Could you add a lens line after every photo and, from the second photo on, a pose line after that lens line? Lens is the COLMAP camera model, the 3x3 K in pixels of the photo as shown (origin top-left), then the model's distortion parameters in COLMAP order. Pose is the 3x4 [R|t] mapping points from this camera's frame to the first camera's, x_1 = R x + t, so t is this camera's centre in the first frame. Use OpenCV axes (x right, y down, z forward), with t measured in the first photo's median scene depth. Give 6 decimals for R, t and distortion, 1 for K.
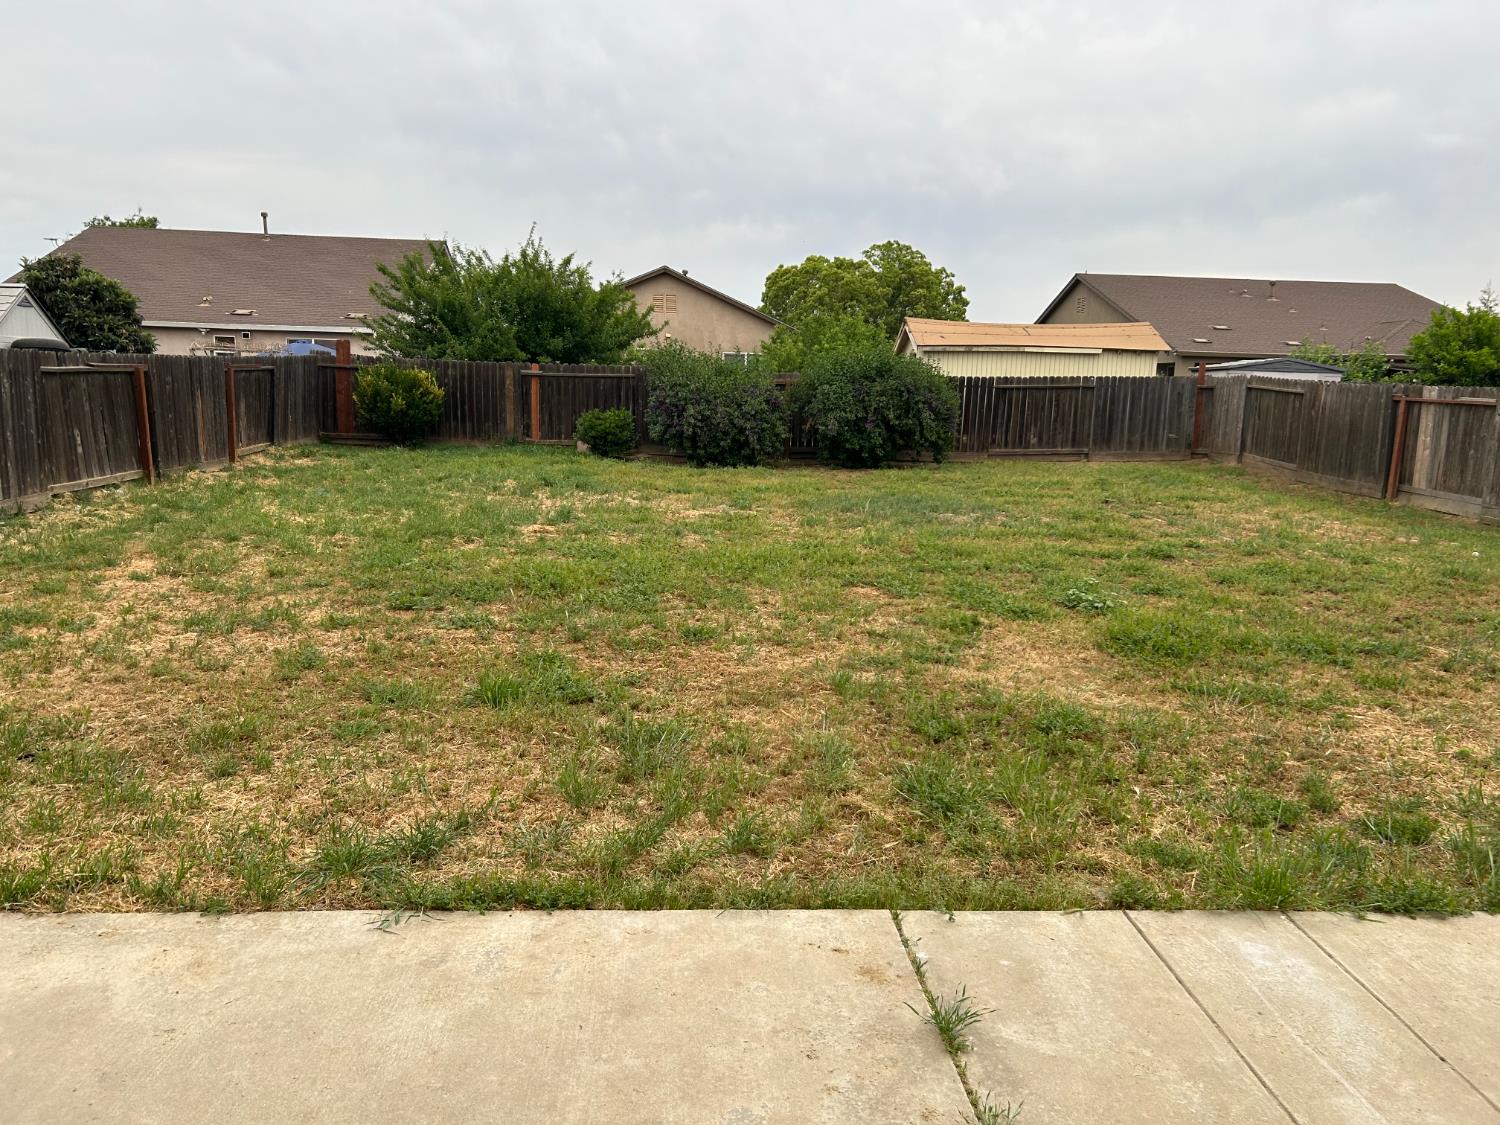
lens RADIAL K [[1140.1, 0, 749.4], [0, 1140.1, 566.6], [0, 0, 1]] dist [0.008840, -0.003466]
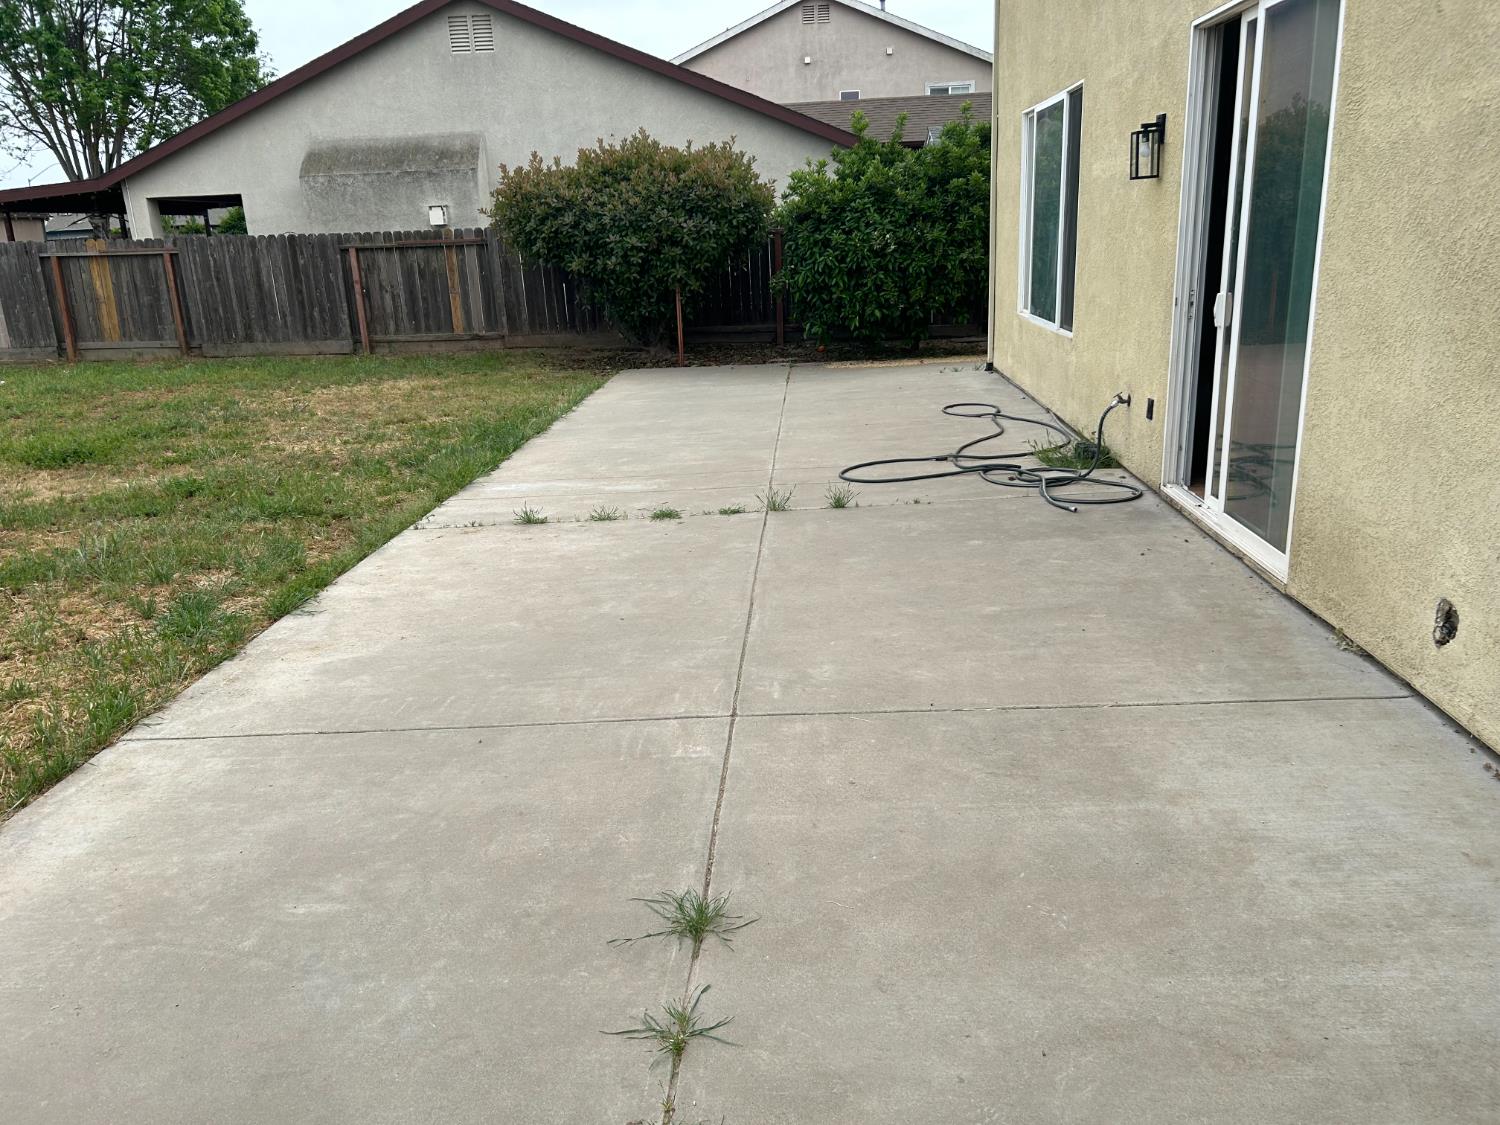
lens RADIAL K [[1140.1, 0, 751.2], [0, 1140.1, 562.6], [0, 0, 1]] dist [0.008840, -0.003466]
pose [[0.136047, -0.315535, 0.939111, -1.852657], [0.202042, 0.936839, 0.285502, -0.071160], [-0.969882, 0.150898, 0.191205, 0.150799]]
